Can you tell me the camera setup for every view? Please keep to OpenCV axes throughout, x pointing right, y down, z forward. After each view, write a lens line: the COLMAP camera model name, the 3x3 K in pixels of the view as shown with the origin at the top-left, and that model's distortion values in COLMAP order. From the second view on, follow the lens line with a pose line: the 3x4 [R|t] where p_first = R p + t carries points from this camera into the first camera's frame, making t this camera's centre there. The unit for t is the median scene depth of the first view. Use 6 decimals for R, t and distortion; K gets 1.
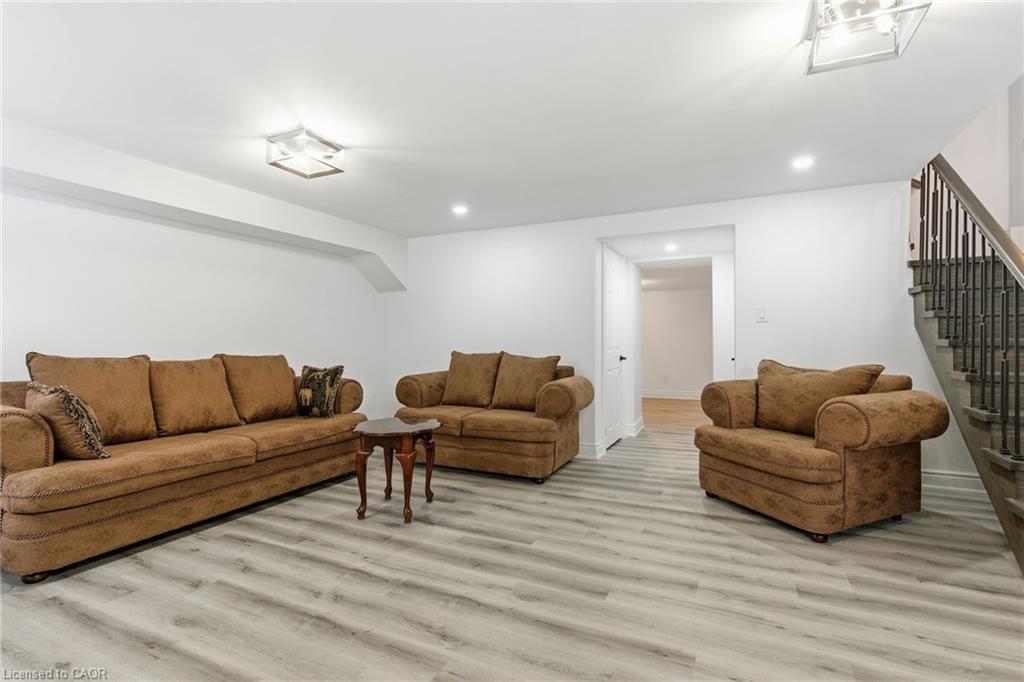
lens RADIAL K [[476.6, 0, 513.6], [0, 476.6, 337.6], [0, 0, 1]] dist [0.007740, -0.000954]
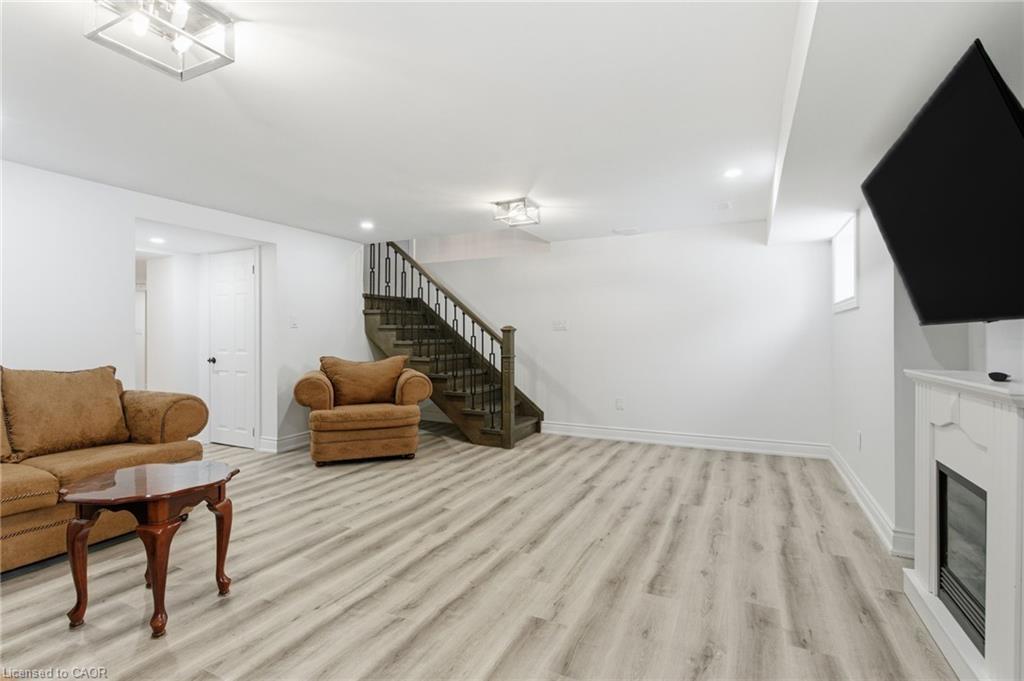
lens RADIAL K [[476.6, 0, 513.6], [0, 476.6, 337.1], [0, 0, 1]] dist [0.007740, -0.000954]
pose [[0.002885, 0.006279, 0.999976, -1.088682], [-0.006771, 0.999957, -0.006259, -0.003627], [-0.999973, -0.006753, 0.002928, 0.634747]]
